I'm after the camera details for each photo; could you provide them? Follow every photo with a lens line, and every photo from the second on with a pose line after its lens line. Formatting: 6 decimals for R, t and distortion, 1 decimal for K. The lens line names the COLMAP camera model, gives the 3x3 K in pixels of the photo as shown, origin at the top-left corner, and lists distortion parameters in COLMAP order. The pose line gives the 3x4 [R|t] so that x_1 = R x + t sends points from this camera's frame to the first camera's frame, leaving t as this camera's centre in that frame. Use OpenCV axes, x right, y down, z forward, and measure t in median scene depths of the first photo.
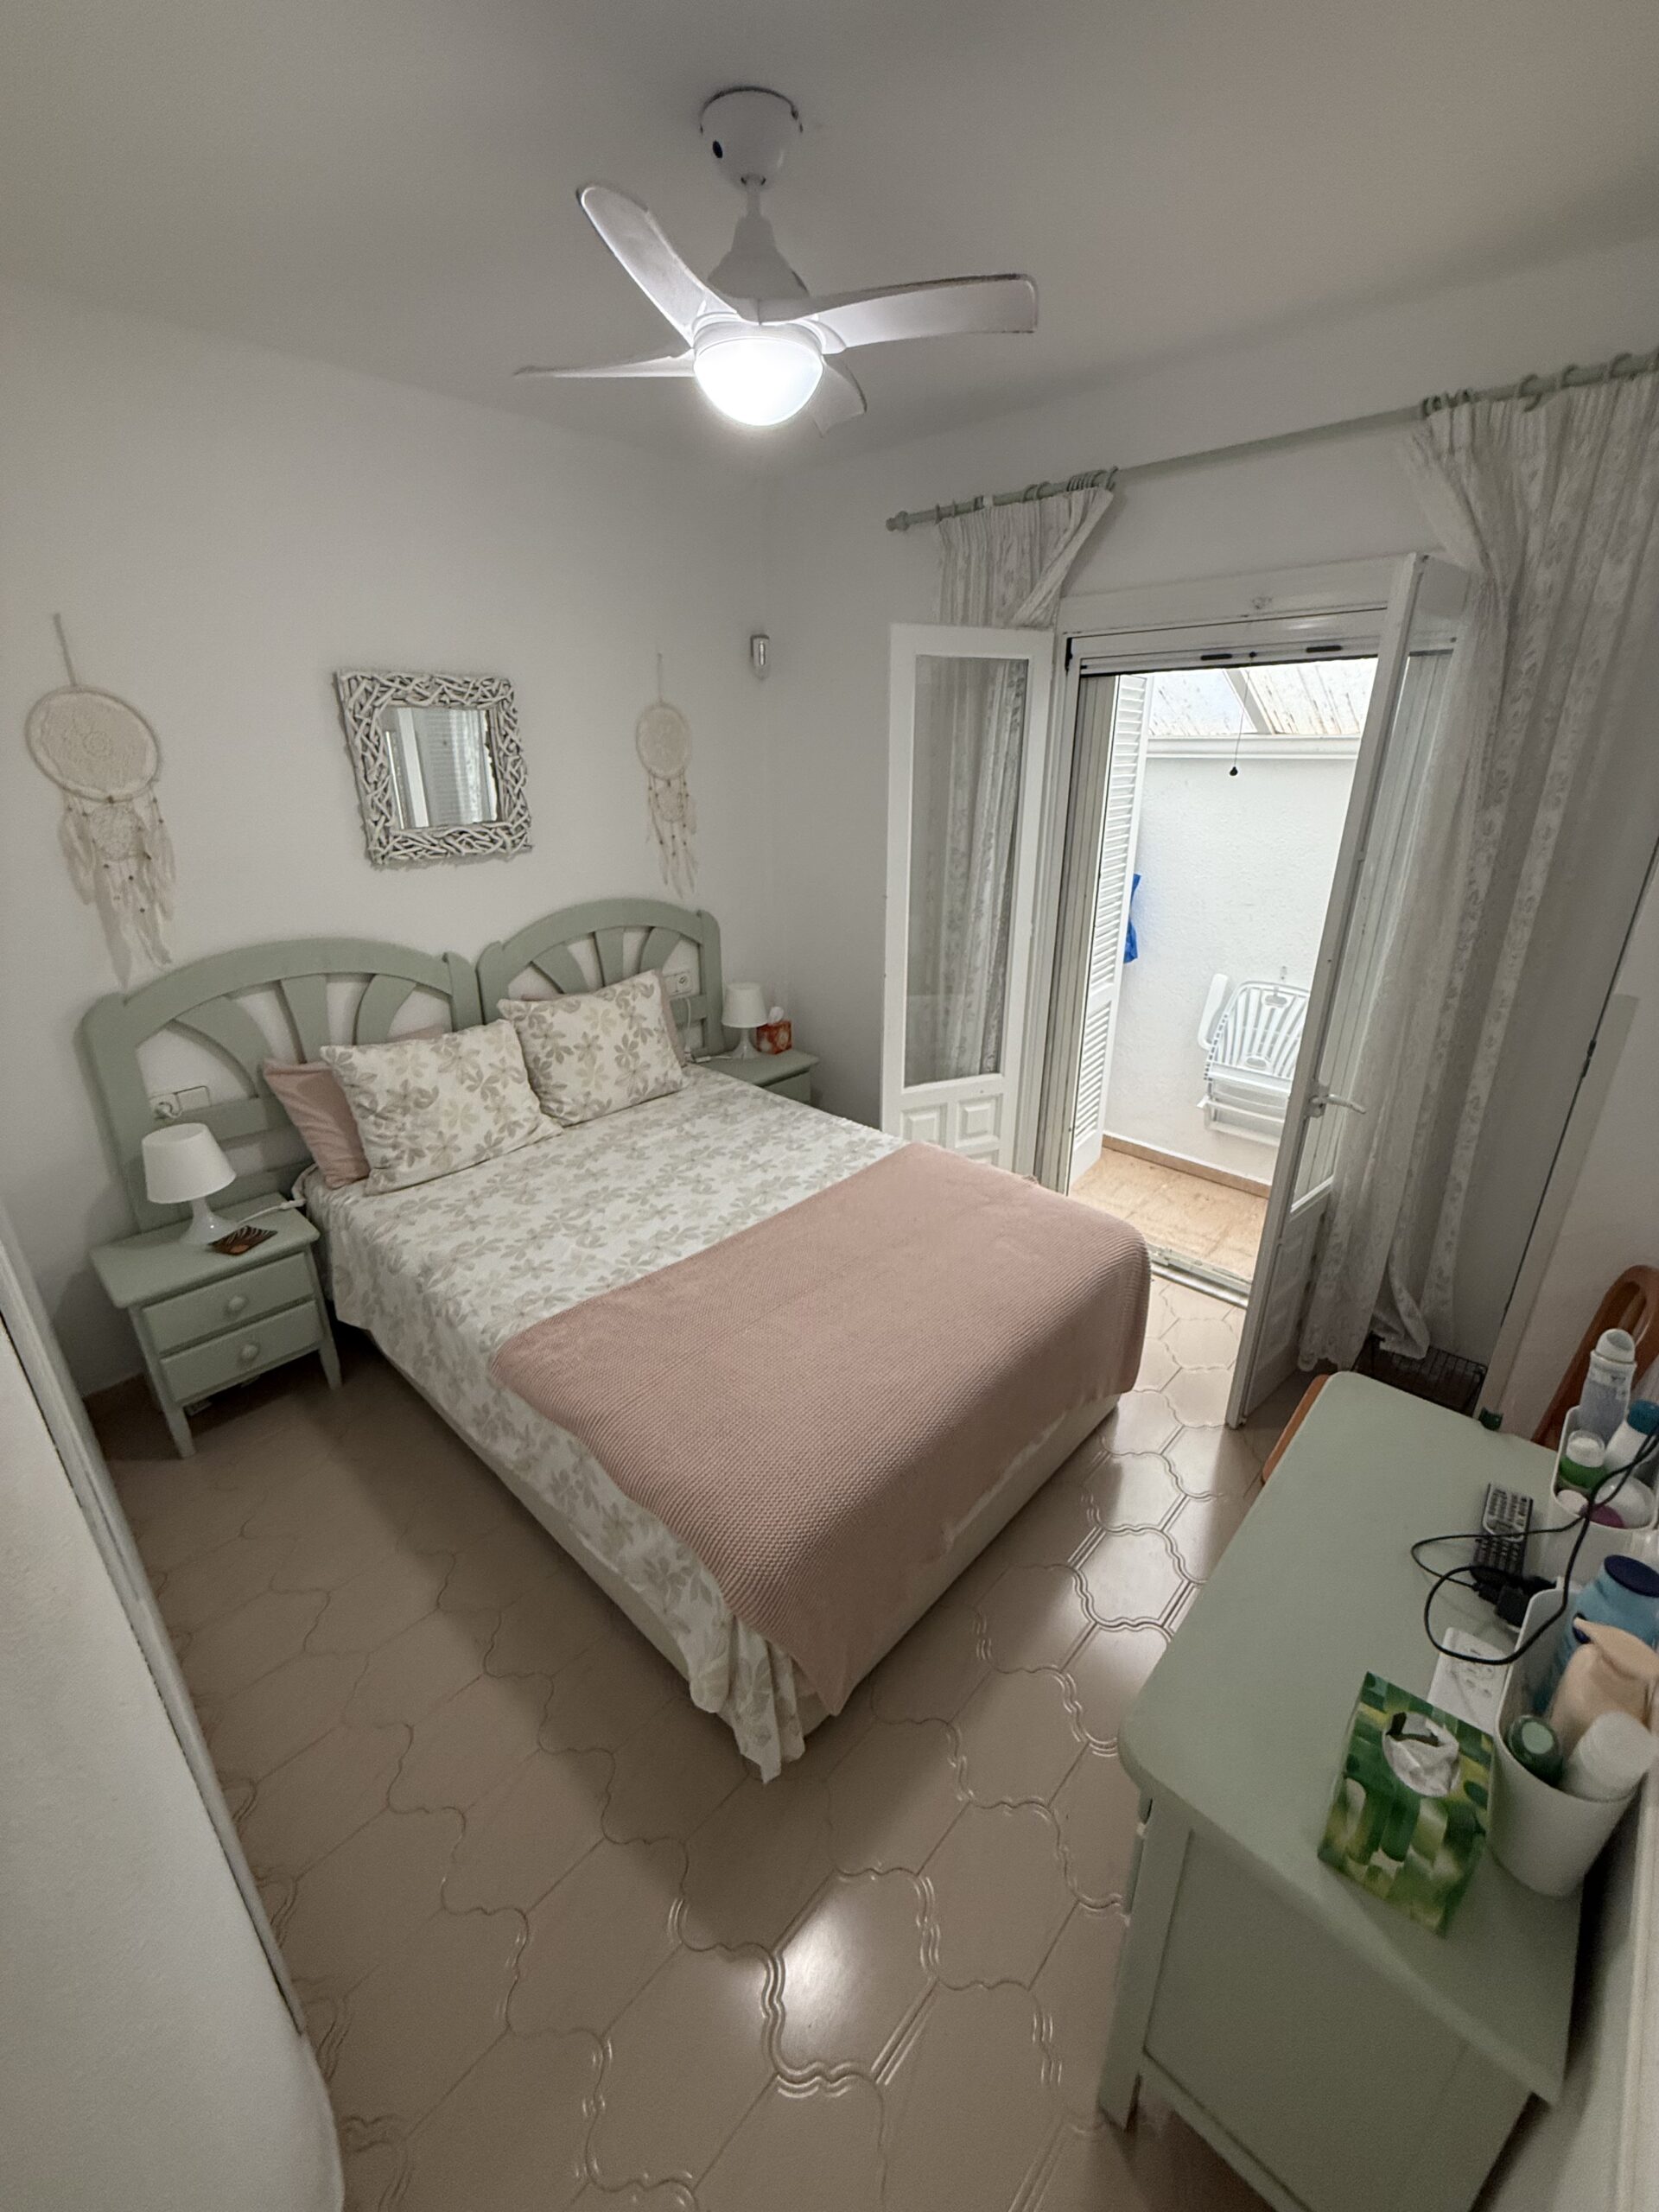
lens RADIAL K [[885.4, 0, 829.1], [0, 885.4, 1098.8], [0, 0, 1]] dist [-0.000763, -0.000073]
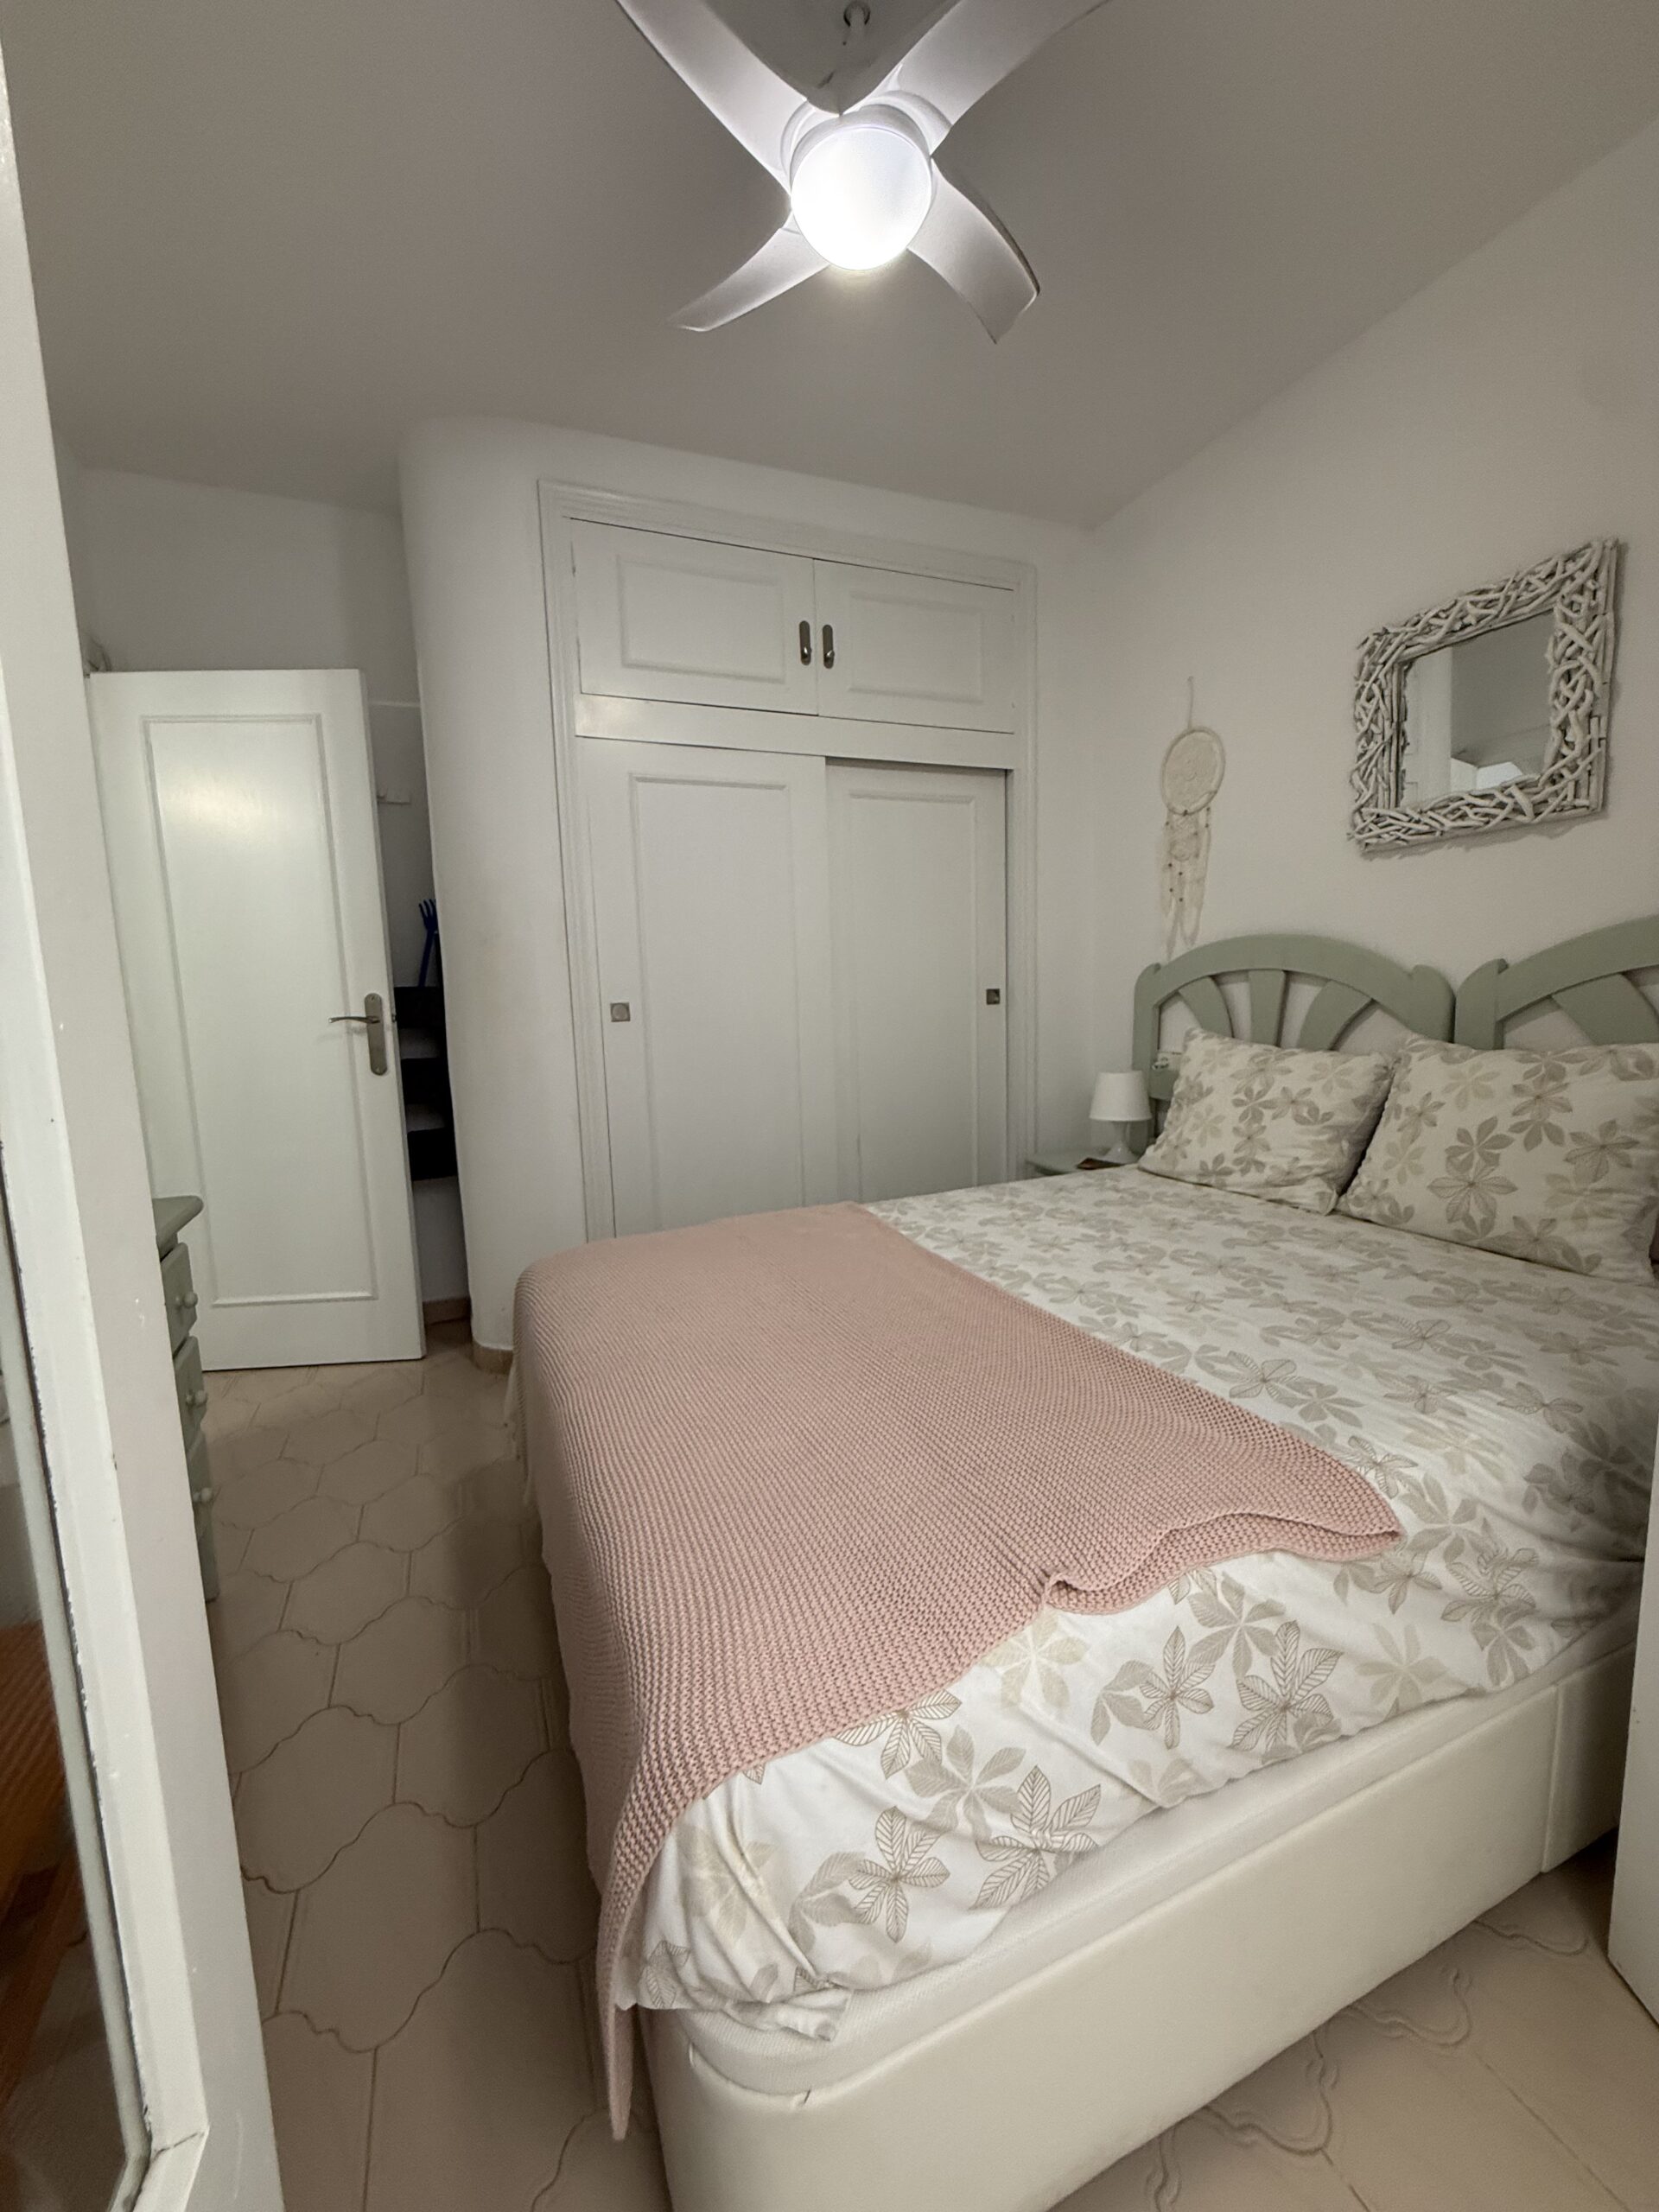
lens RADIAL K [[885.6, 0, 828.1], [0, 885.6, 1099.0], [0, 0, 1]] dist [-0.001077, -0.000165]
pose [[-0.405627, 0.133844, -0.904186, 0.506492], [-0.303449, 0.913397, 0.271338, -0.123618], [0.862198, 0.384436, -0.329884, 0.936303]]
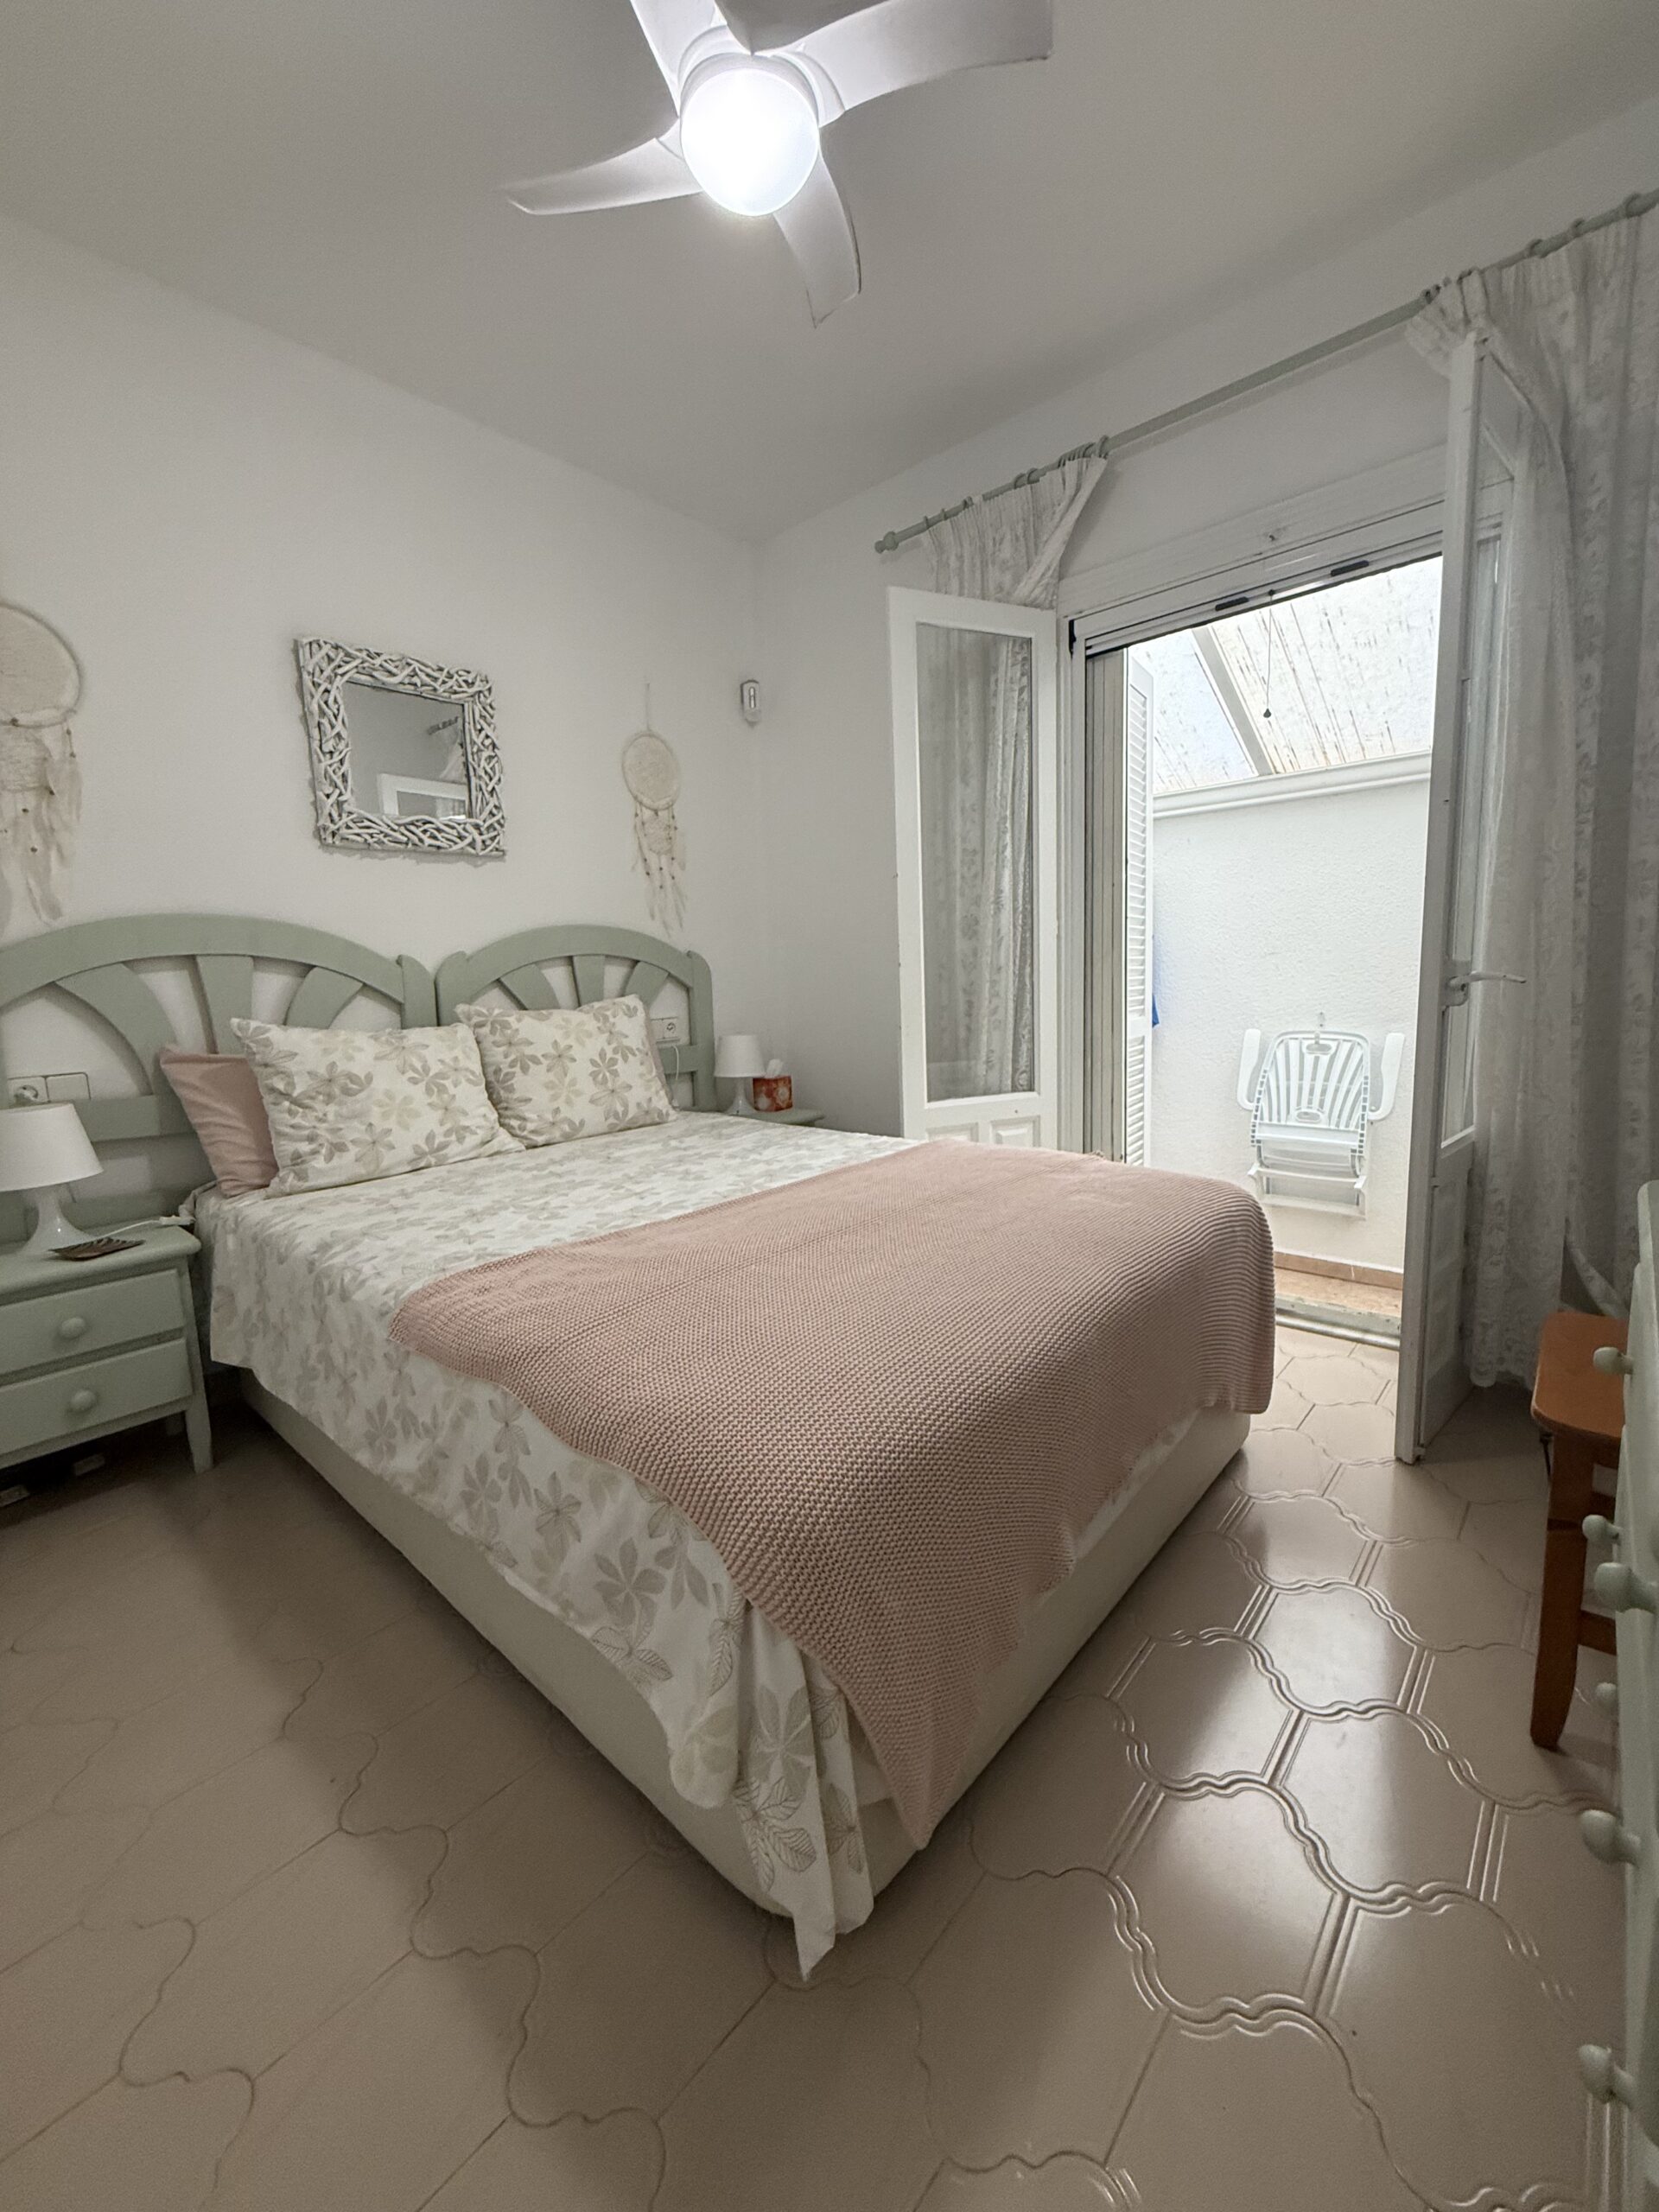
lens RADIAL K [[885.6, 0, 828.1], [0, 885.6, 1099.0], [0, 0, 1]] dist [-0.001077, -0.000165]
pose [[0.999272, -0.035867, 0.013024, -0.026530], [0.037928, 0.971041, -0.235883, 0.215101], [-0.004186, 0.236205, 0.971694, 0.193235]]
